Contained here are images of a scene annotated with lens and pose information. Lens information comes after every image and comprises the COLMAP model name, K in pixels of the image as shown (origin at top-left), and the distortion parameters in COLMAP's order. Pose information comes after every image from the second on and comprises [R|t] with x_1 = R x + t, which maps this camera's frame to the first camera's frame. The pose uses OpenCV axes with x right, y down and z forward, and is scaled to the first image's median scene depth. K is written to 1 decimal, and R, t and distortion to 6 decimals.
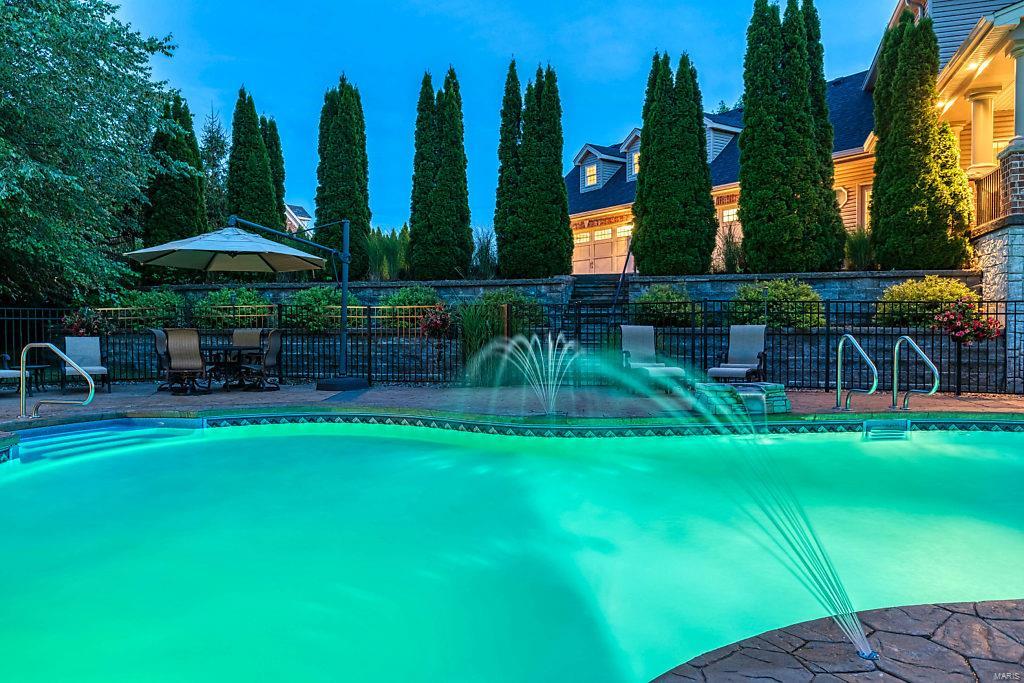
lens RADIAL K [[714.8, 0, 512.0], [0, 714.8, 341.5], [0, 0, 1]] dist [-0.004382, -0.000195]
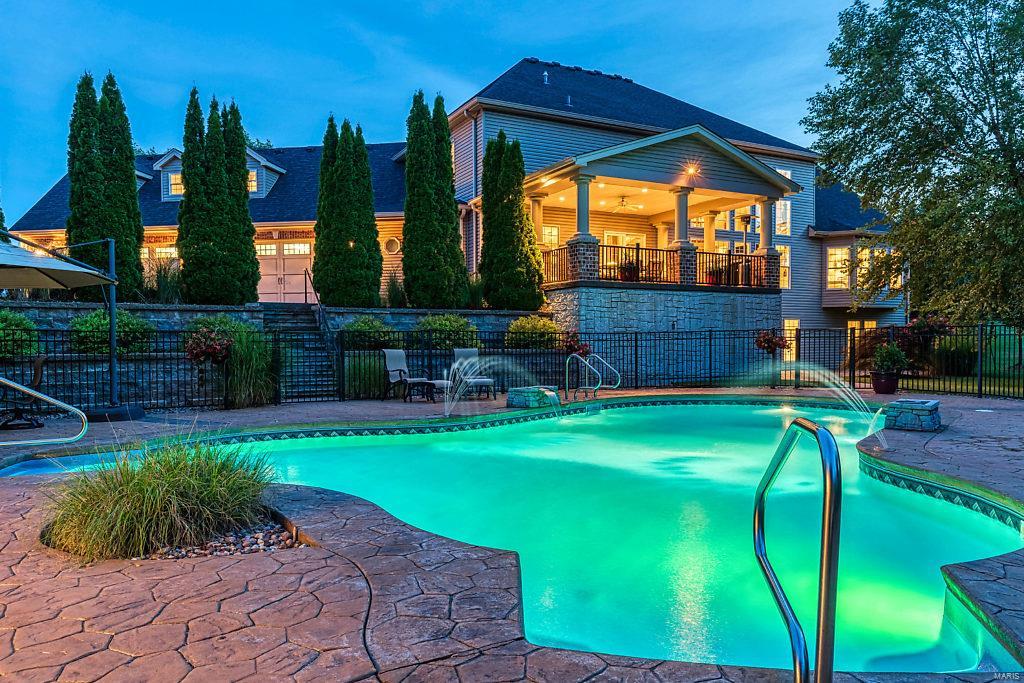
lens RADIAL K [[717.0, 0, 512.0], [0, 717.0, 341.5], [0, 0, 1]] dist [0.003290, 0.001511]
pose [[0.694771, 0.001165, 0.719230, -0.497527], [0.022125, 0.999491, -0.022992, -0.002019], [-0.718891, 0.031887, 0.694391, -0.021134]]
